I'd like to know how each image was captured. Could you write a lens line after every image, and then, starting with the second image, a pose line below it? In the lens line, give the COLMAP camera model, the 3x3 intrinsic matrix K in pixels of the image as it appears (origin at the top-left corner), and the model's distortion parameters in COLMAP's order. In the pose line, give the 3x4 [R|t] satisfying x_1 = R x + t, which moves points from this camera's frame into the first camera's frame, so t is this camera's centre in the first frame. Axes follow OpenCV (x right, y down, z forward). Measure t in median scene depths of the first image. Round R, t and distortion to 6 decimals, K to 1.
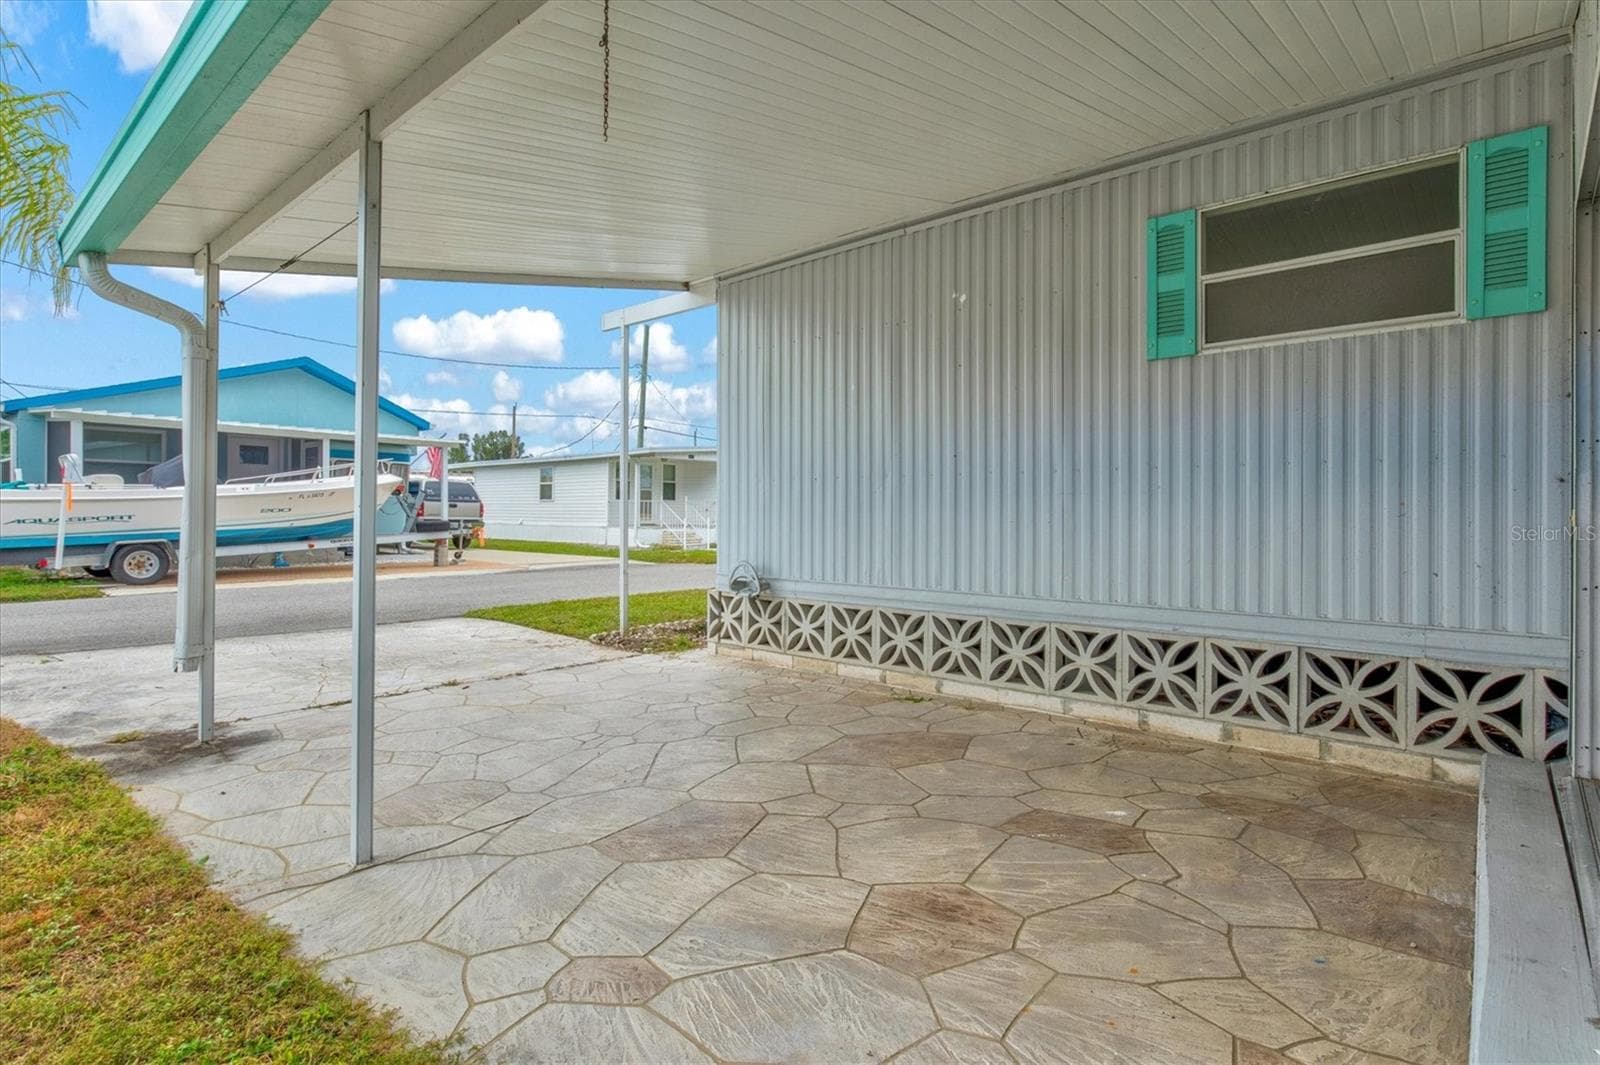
lens RADIAL K [[798.9, 0, 813.1], [0, 798.9, 512.8], [0, 0, 1]] dist [-0.021265, 0.011353]
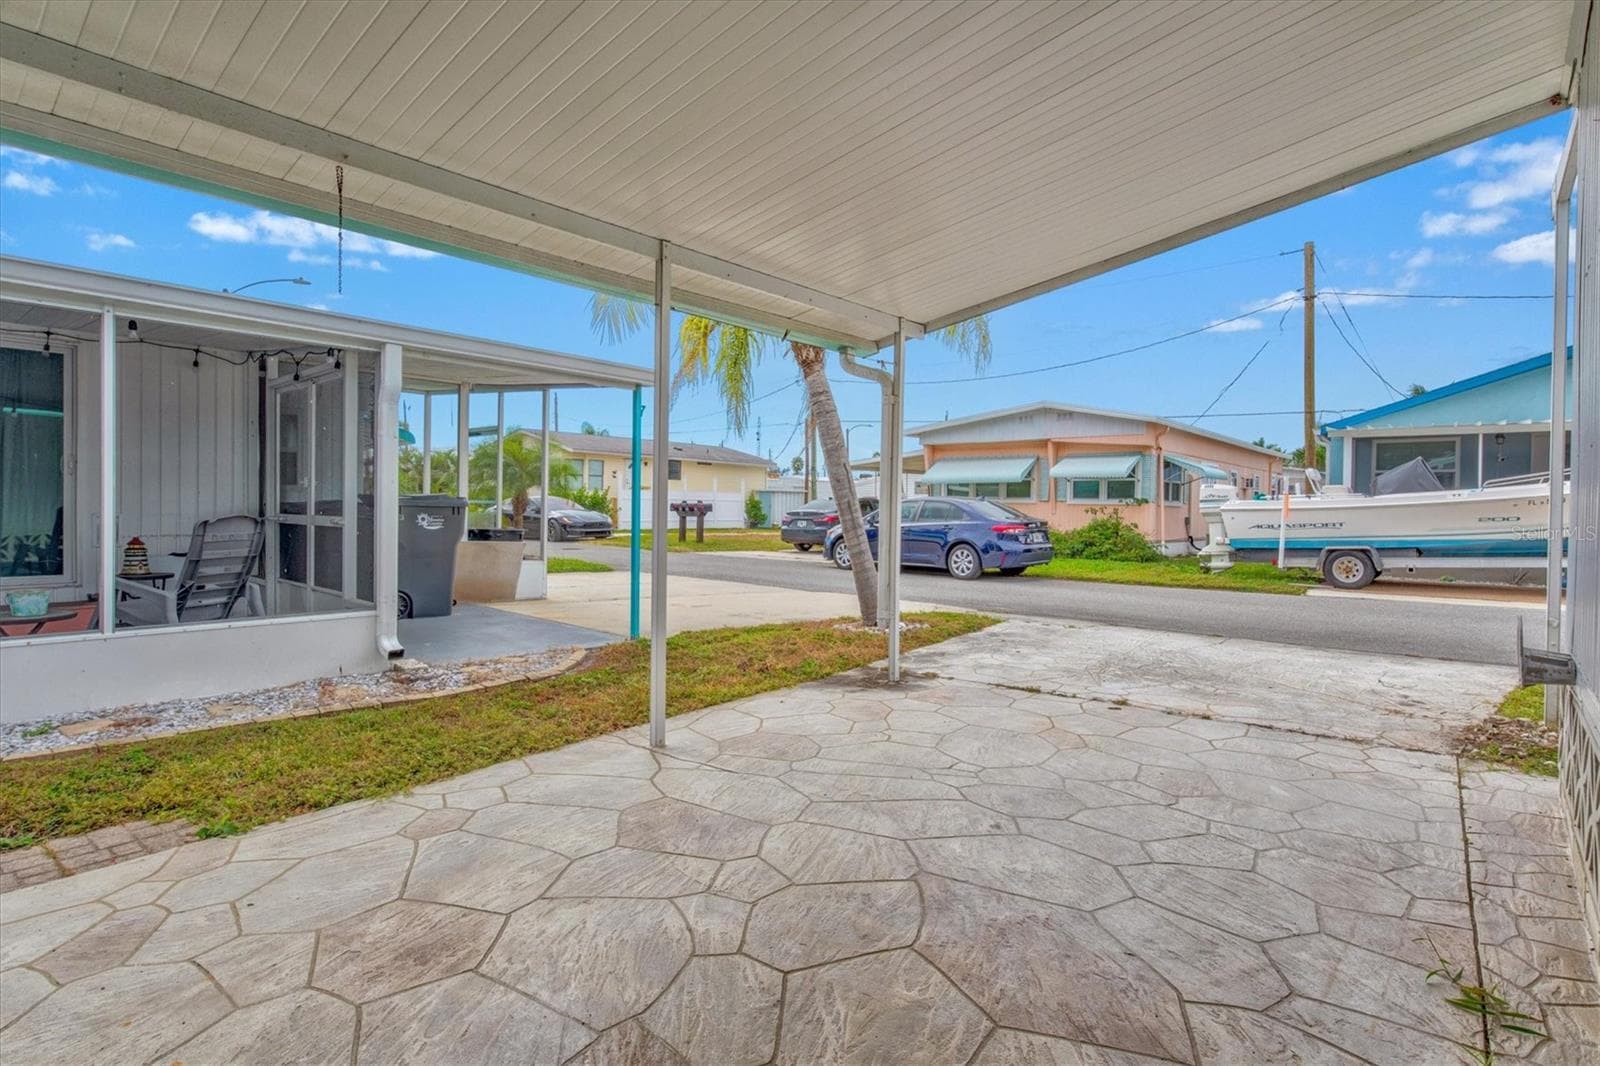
lens RADIAL K [[798.9, 0, 813.1], [0, 798.9, 513.3], [0, 0, 1]] dist [-0.021265, 0.011353]
pose [[-0.013302, -0.002022, -0.999909, 0.228786], [-0.011097, 0.999937, -0.001875, 0.000211], [0.999850, 0.011071, -0.013324, 0.316767]]
